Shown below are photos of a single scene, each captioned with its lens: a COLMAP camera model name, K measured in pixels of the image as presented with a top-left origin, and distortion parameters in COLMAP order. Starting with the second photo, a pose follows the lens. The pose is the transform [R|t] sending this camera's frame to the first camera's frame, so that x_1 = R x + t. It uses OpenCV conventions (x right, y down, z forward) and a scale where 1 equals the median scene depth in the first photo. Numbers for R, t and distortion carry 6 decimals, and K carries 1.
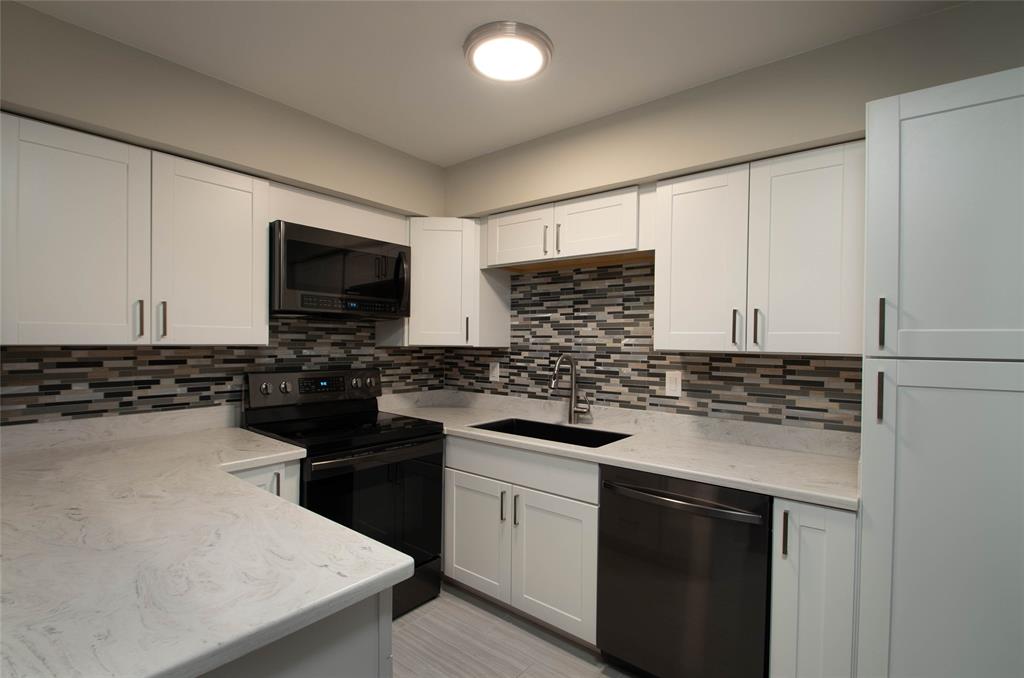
lens RADIAL K [[478.3, 0, 496.5], [0, 478.3, 345.6], [0, 0, 1]] dist [-0.002702, -0.000081]
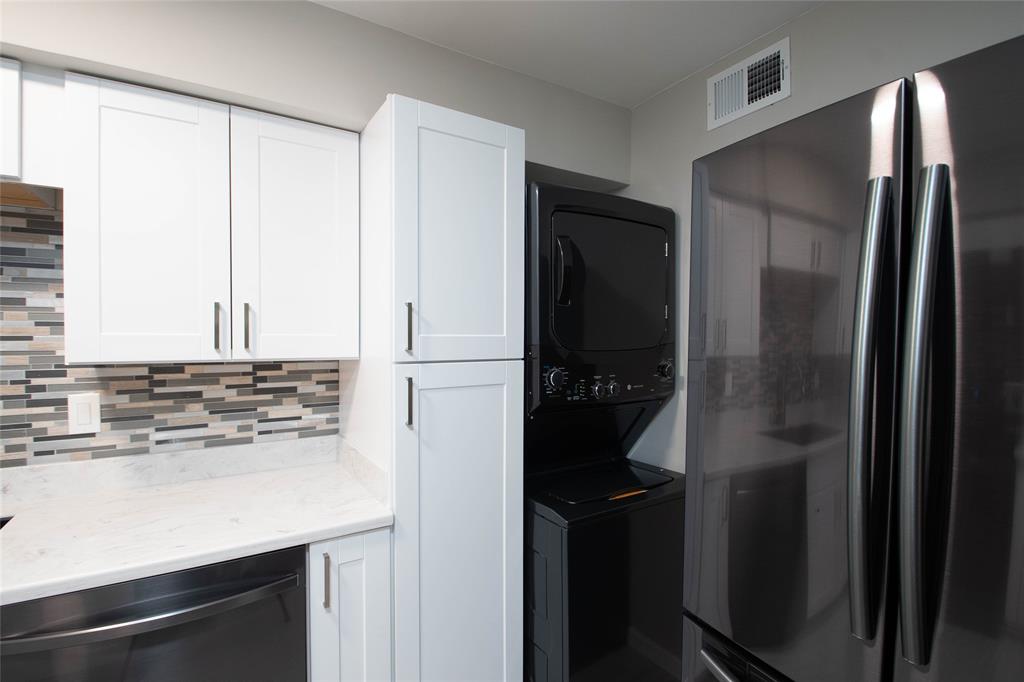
lens RADIAL K [[474.7, 0, 495.5], [0, 474.7, 346.3], [0, 0, 1]] dist [0.004336, -0.014636]
pose [[0.320380, -0.034232, 0.946671, -0.036823], [0.009514, 0.999413, 0.032920, -0.021887], [-0.947241, -0.001540, 0.320517, 0.285195]]
